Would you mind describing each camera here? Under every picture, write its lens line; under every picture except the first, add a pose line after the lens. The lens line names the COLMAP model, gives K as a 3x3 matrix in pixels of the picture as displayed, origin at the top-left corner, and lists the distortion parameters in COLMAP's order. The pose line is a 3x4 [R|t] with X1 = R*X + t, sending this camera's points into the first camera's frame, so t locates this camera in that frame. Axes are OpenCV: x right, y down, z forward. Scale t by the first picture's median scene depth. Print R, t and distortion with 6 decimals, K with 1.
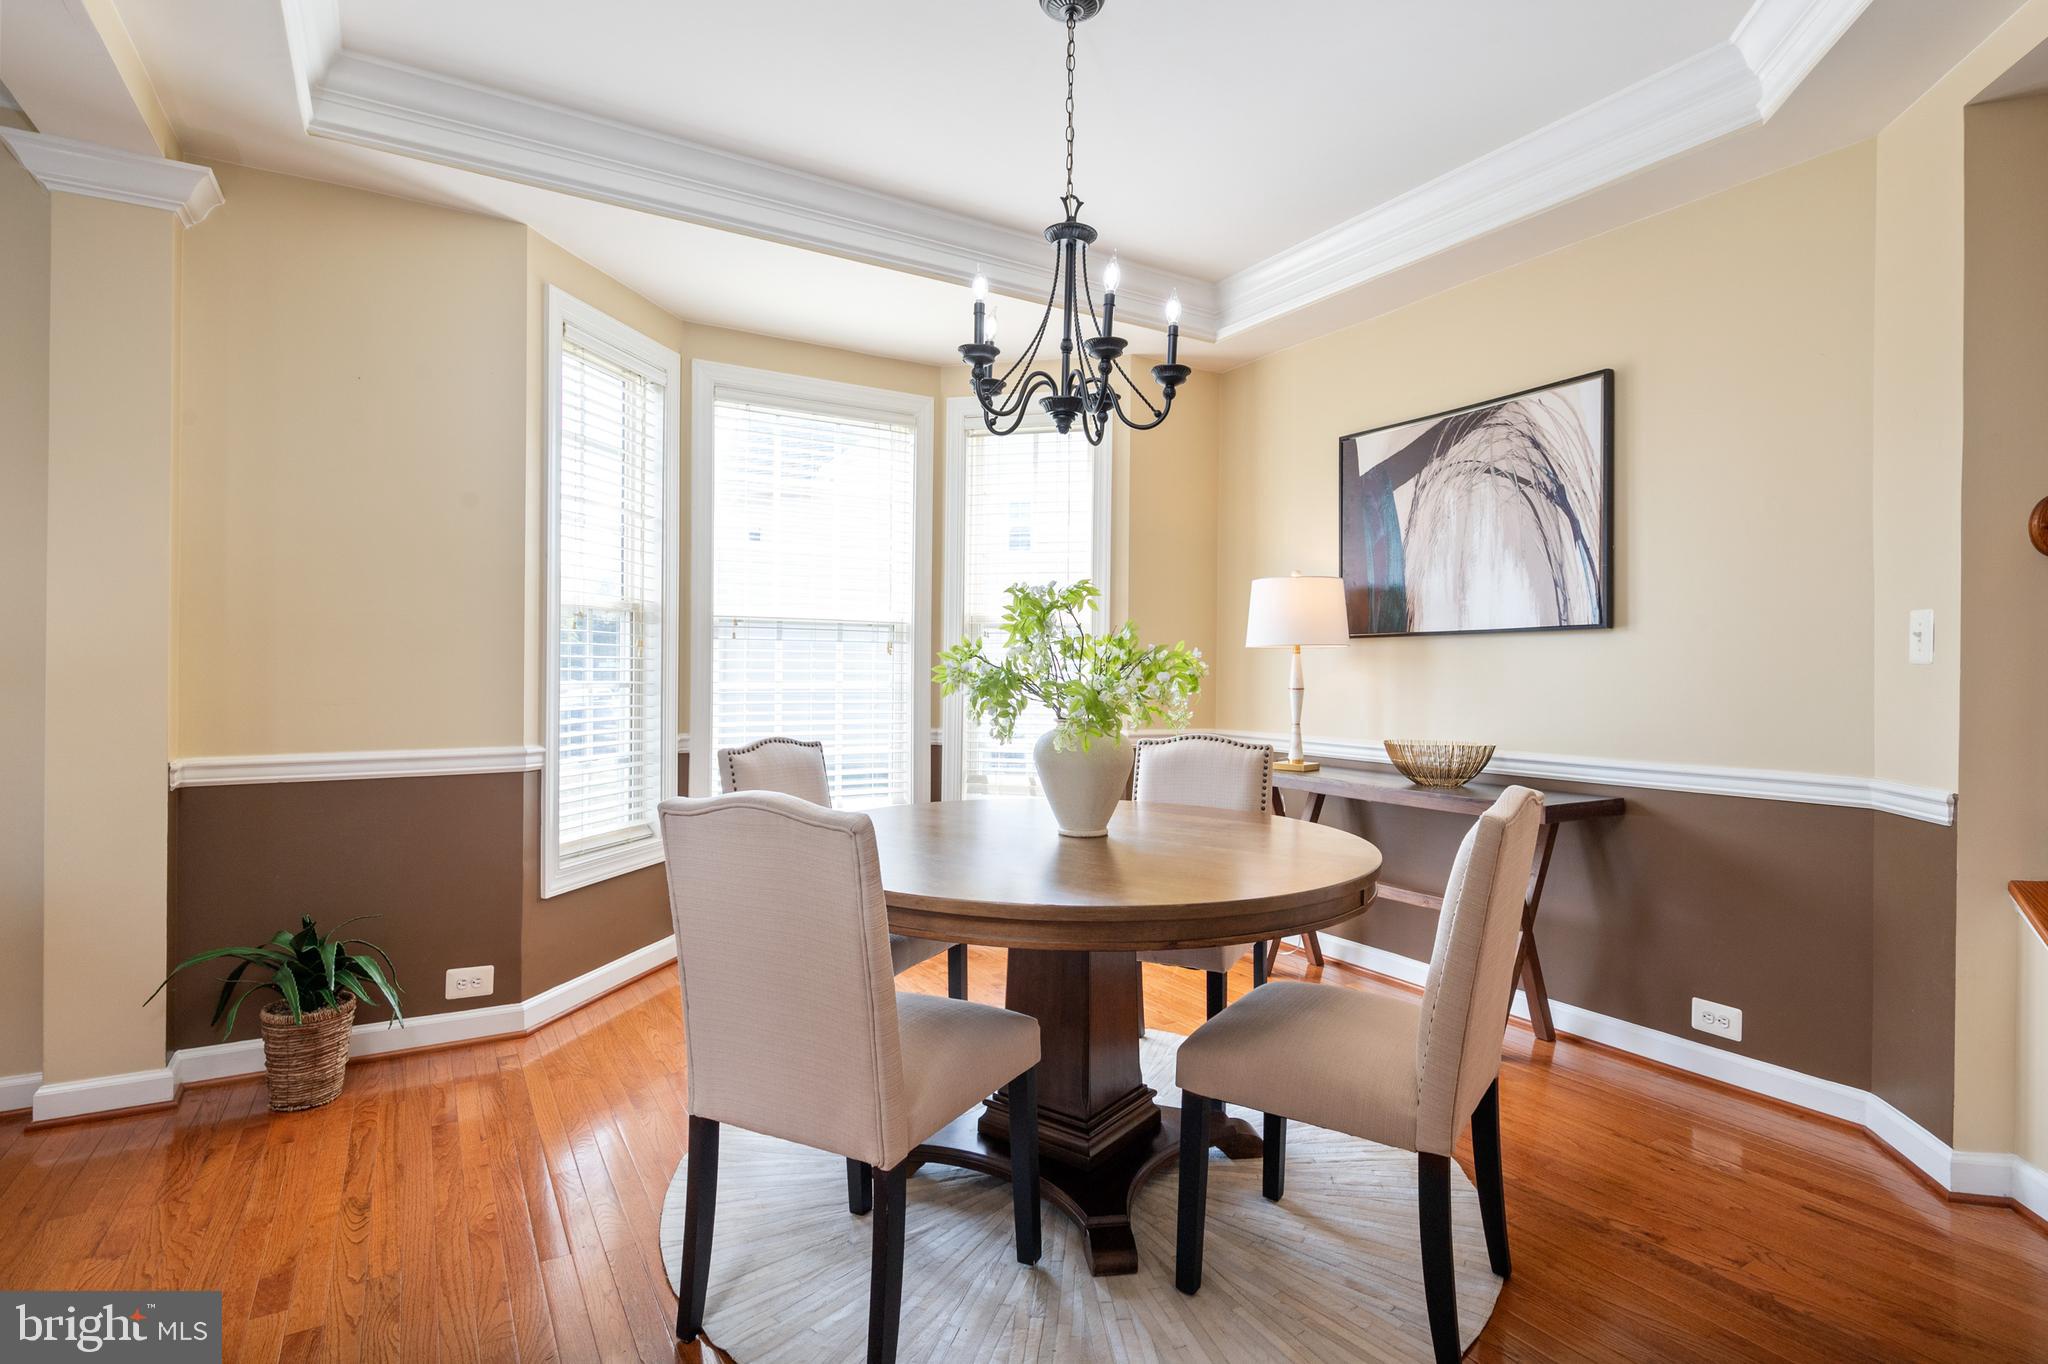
lens RADIAL K [[995.8, 0, 1019.9], [0, 995.8, 680.4], [0, 0, 1]] dist [-0.005765, 0.000147]
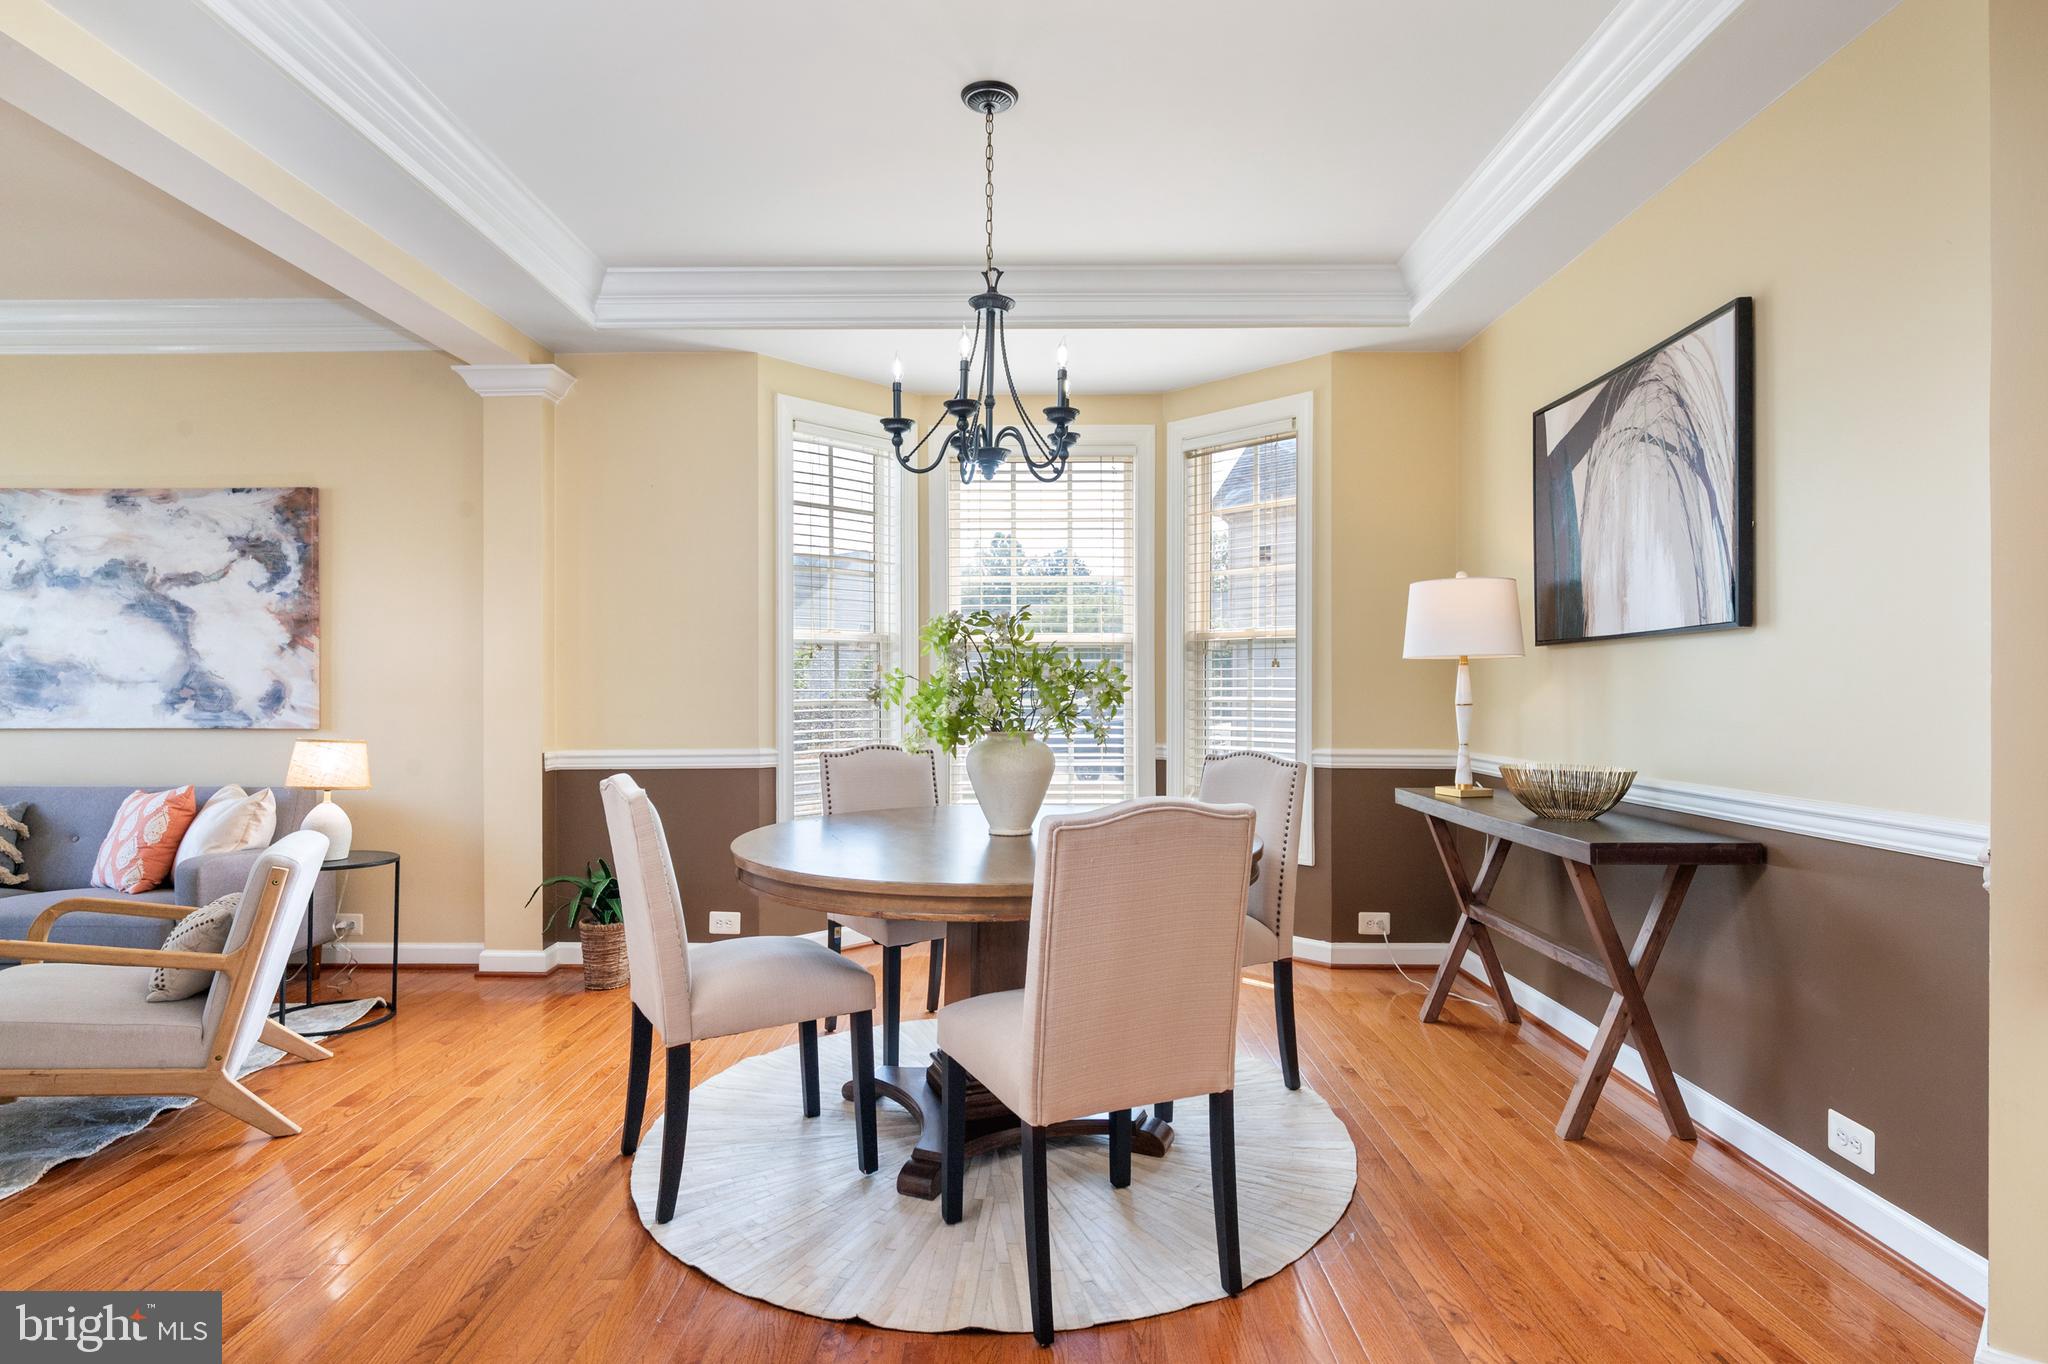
lens RADIAL K [[1044.4, 0, 1026.9], [0, 1044.4, 699.3], [0, 0, 1]] dist [-0.010873, -0.000052]
pose [[0.856105, -0.003967, -0.516786, 0.516347], [0.004354, 0.999990, -0.000464, 0.002823], [0.516783, -0.001853, 0.856114, 0.002398]]
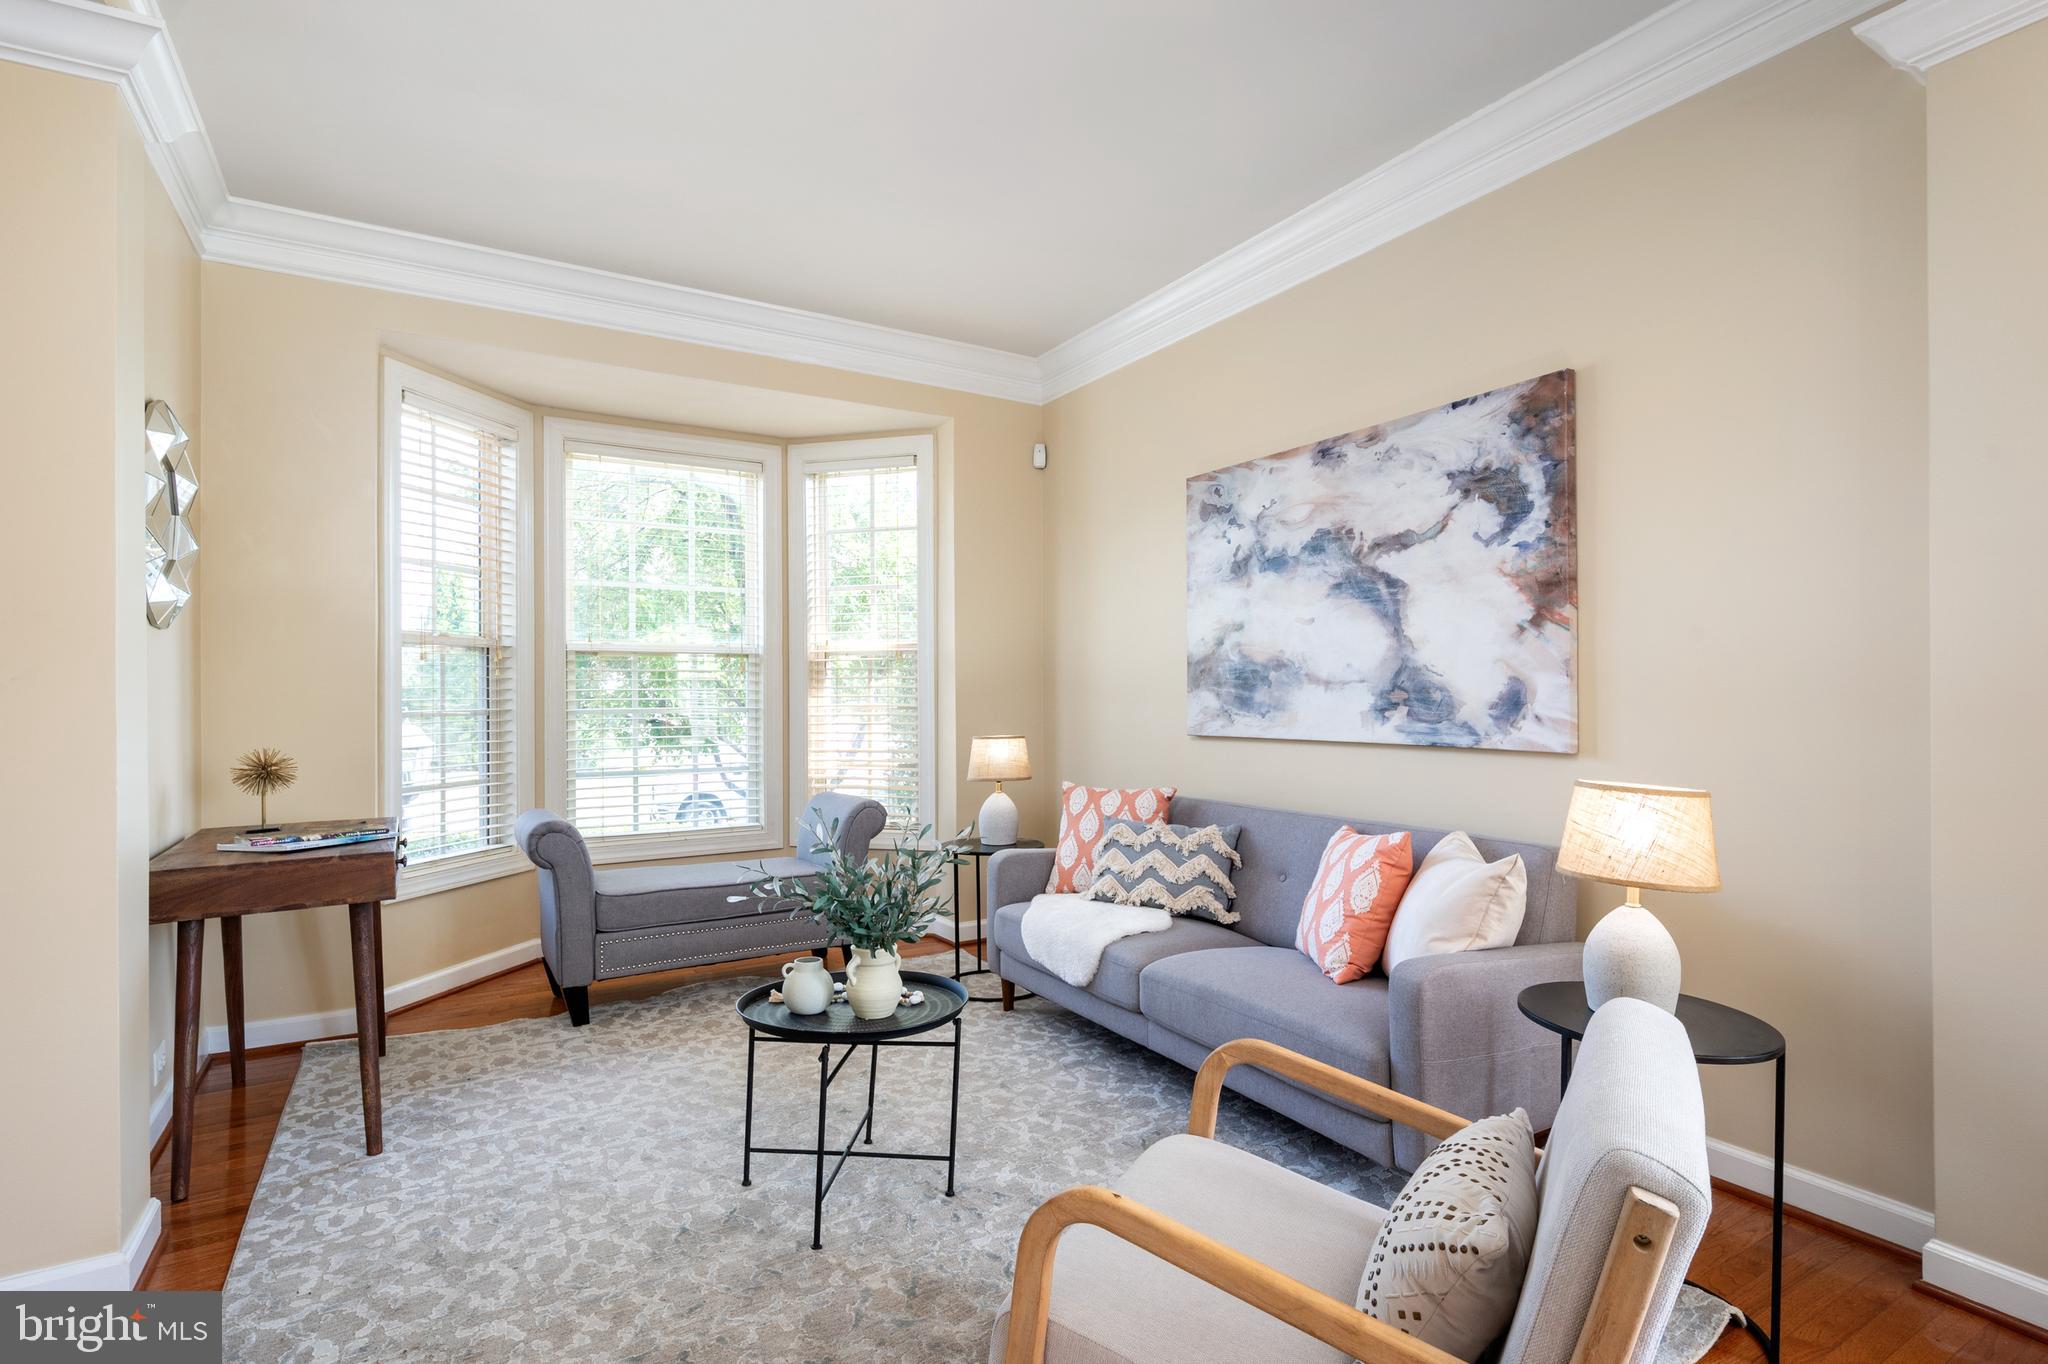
lens RADIAL K [[995.8, 0, 1025.9], [0, 995.8, 683.5], [0, 0, 1]] dist [-0.005765, 0.000147]
pose [[0.001252, -0.018010, -0.999837, -0.169596], [0.001356, 0.999837, -0.018008, -0.006337], [0.999998, -0.001333, 0.001276, 0.236305]]
